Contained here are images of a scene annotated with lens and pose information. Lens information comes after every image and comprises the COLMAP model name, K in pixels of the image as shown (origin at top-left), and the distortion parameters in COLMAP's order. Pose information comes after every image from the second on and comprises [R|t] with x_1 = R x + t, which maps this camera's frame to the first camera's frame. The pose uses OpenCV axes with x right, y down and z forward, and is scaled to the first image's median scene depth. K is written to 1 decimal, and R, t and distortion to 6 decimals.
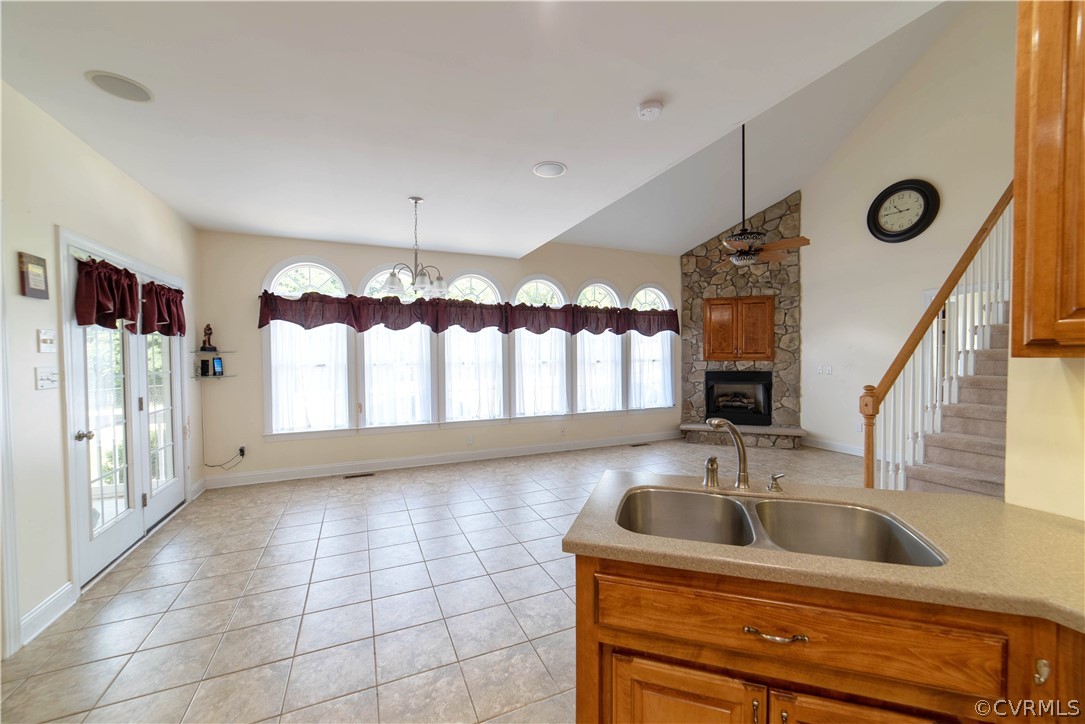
lens RADIAL K [[420.3, 0, 542.5], [0, 420.3, 362.0], [0, 0, 1]] dist [-0.023867, 0.011432]
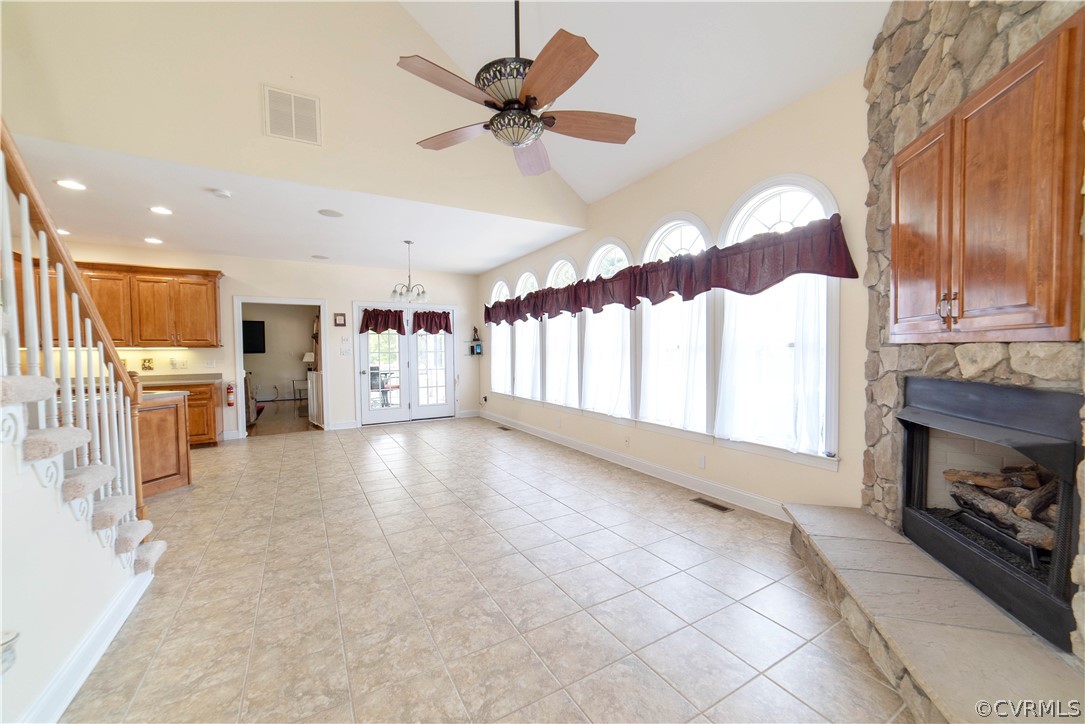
lens RADIAL K [[420.3, 0, 542.5], [0, 420.3, 362.0], [0, 0, 1]] dist [-0.023867, 0.011432]
pose [[0.121005, 0.035324, -0.992023, 0.915506], [-0.000047, 0.999367, 0.035579, 0.000680], [0.992652, -0.004258, 0.120930, 0.925486]]
